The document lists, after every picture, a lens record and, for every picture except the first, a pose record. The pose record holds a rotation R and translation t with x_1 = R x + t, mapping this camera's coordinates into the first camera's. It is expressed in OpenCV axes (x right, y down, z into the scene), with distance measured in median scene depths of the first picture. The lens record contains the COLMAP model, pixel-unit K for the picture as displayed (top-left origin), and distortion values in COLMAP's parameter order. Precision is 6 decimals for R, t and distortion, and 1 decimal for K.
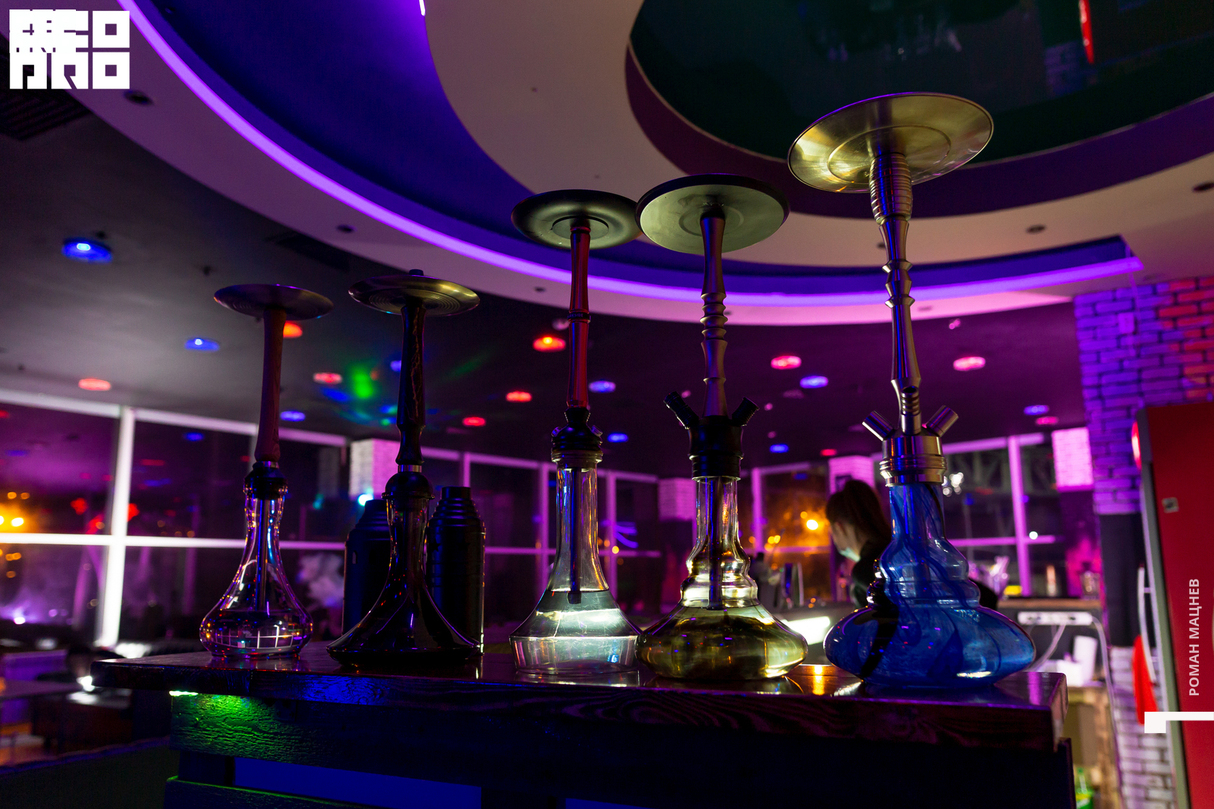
lens RADIAL K [[848.7, 0, 579.5], [0, 848.7, 404.4], [0, 0, 1]] dist [0.002588, 0.005829]
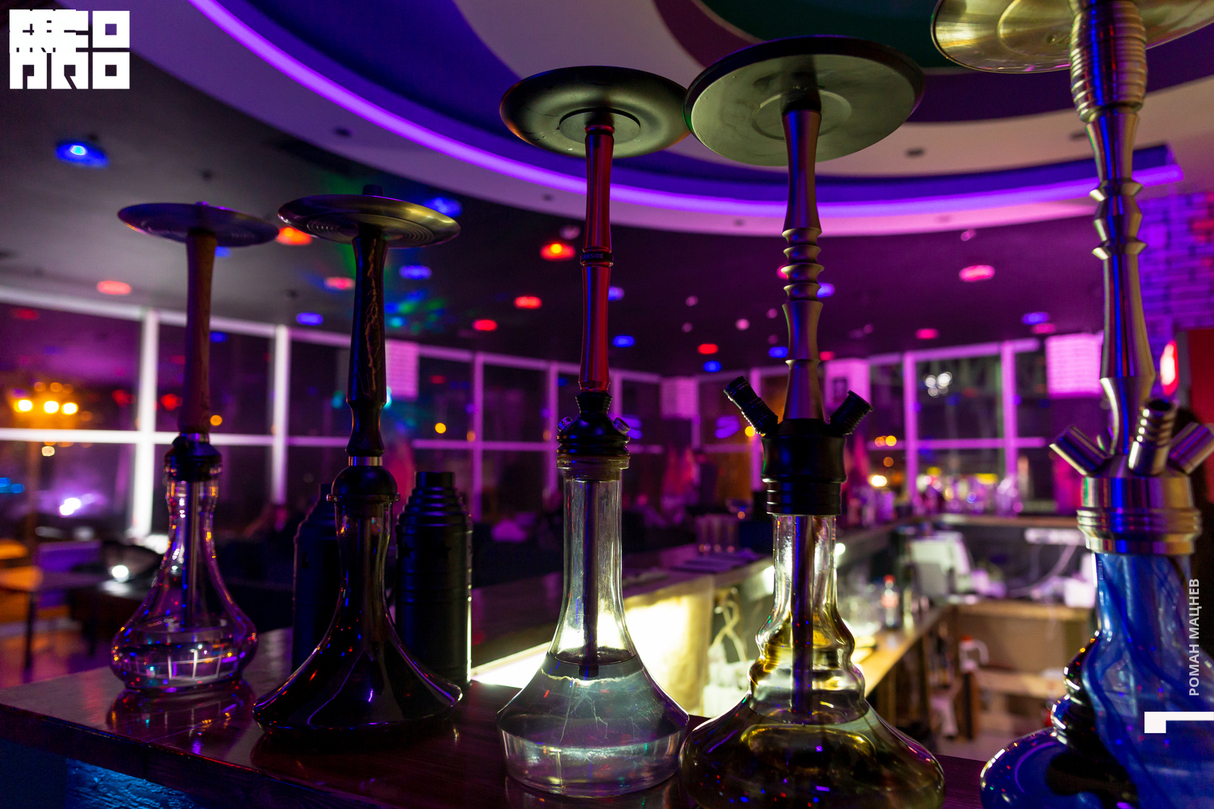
lens RADIAL K [[848.7, 0, 579.5], [0, 848.7, 404.4], [0, 0, 1]] dist [0.002588, 0.005829]
pose [[0.999934, 0.007305, -0.008830, -0.007454], [-0.006340, 0.994476, 0.104773, -0.053604], [0.009547, -0.104710, 0.994457, 0.279756]]
